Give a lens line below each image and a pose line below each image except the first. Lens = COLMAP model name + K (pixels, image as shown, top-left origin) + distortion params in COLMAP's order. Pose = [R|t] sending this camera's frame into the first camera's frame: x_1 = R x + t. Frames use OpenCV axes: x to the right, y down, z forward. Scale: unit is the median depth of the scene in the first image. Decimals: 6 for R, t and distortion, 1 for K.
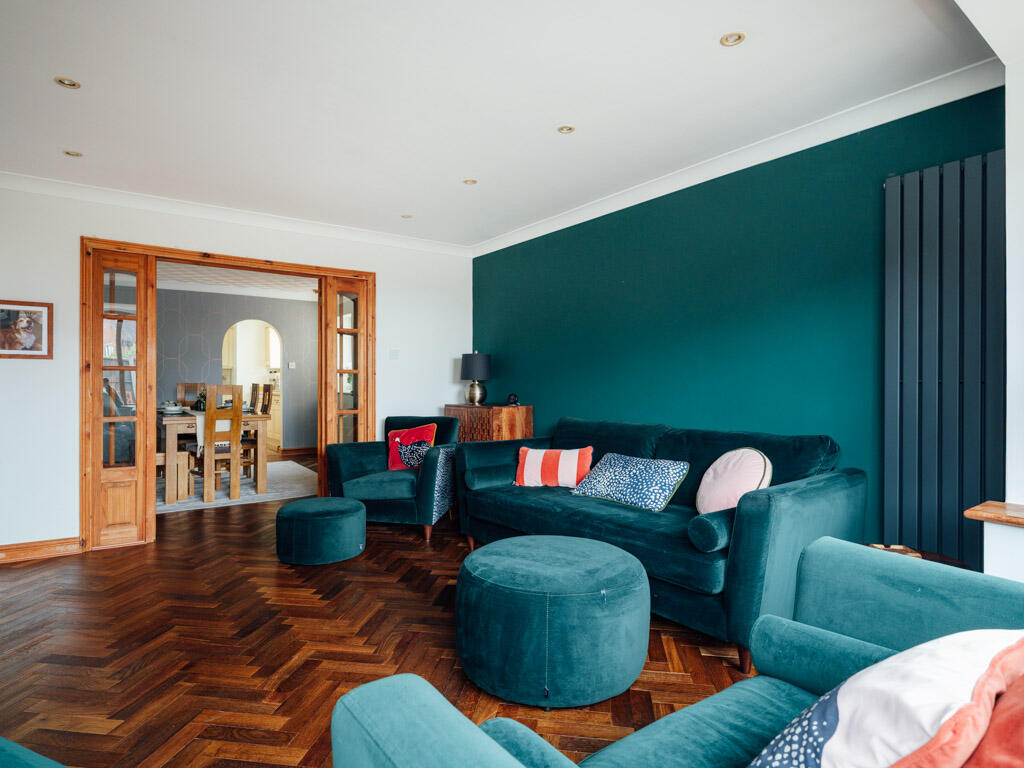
lens RADIAL K [[557.0, 0, 525.1], [0, 557.0, 386.1], [0, 0, 1]] dist [0.015603, 0.000127]
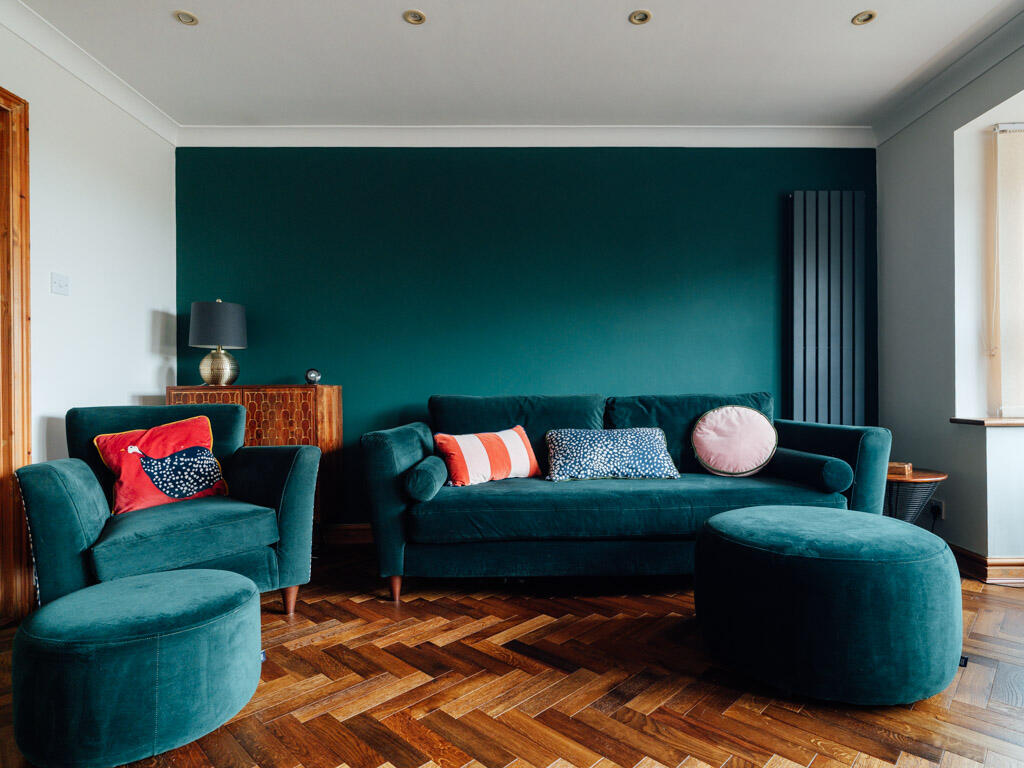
lens RADIAL K [[557.0, 0, 525.1], [0, 557.0, 386.1], [0, 0, 1]] dist [0.015603, 0.000127]
pose [[0.597804, 0.002879, 0.801637, -0.579817], [0.013874, 0.999807, -0.013937, 0.068397], [-0.801522, 0.019454, 0.597649, 0.555947]]
